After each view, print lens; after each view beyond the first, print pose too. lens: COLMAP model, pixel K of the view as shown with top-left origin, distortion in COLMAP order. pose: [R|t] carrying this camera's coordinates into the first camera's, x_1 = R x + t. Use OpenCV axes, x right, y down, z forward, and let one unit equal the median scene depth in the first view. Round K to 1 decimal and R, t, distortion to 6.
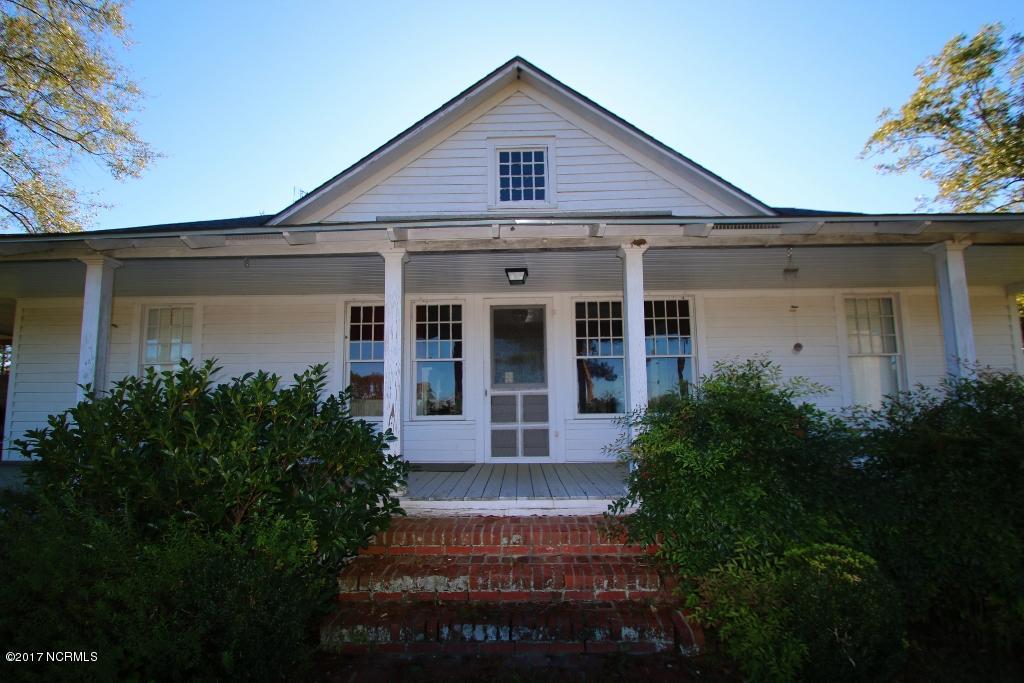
lens RADIAL K [[479.3, 0, 511.2], [0, 479.3, 357.8], [0, 0, 1]] dist [0.001414, -0.014143]
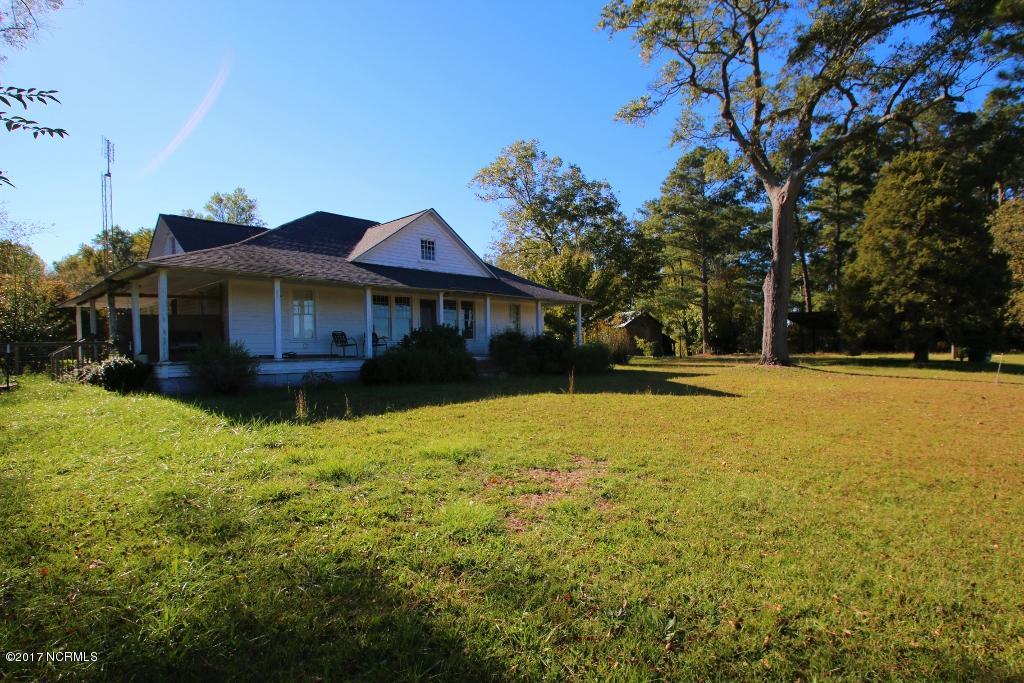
lens RADIAL K [[535.8, 0, 512.0], [0, 535.8, 341.5], [0, 0, 1]] dist [0.000606, -0.000058]
pose [[0.676595, -0.001645, 0.736354, -1.837614], [-0.066530, 0.995771, 0.063355, -0.095628], [-0.733344, -0.091855, 0.673624, -1.377001]]
